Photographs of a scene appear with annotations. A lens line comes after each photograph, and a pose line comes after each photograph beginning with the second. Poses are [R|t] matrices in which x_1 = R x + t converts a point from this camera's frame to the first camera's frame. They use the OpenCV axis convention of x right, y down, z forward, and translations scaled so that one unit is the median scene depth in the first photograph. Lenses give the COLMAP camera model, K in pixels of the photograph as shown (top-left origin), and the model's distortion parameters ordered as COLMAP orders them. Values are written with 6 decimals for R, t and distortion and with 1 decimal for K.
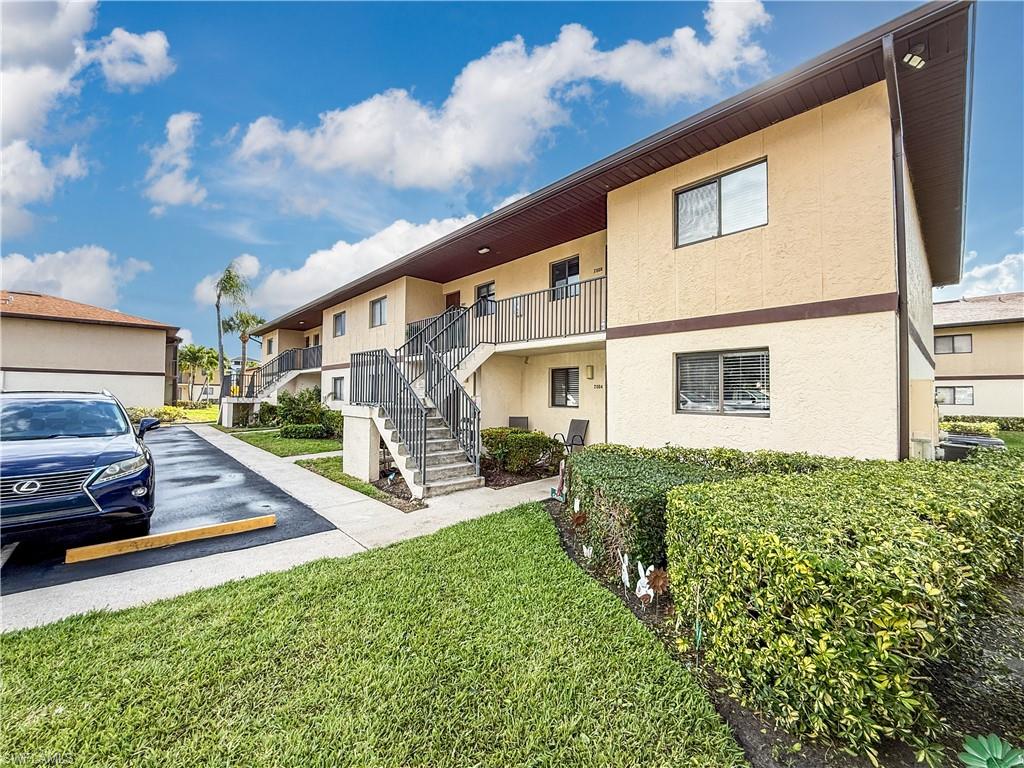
lens RADIAL K [[420.4, 0, 508.5], [0, 420.4, 382.6], [0, 0, 1]] dist [-0.009686, 0.000681]
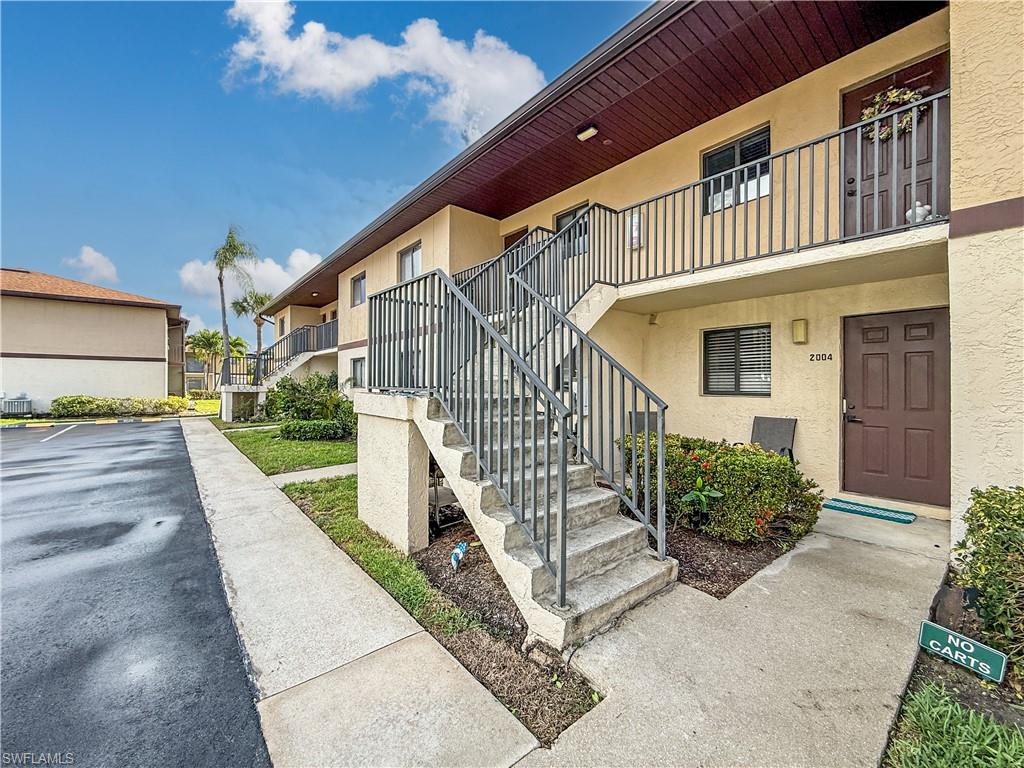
lens RADIAL K [[420.4, 0, 508.5], [0, 420.4, 382.6], [0, 0, 1]] dist [-0.009686, 0.000681]
pose [[0.998498, -0.005439, -0.054509, -0.111137], [0.006888, 0.999627, 0.026438, 0.017796], [0.054345, -0.026774, 0.998163, 0.310016]]
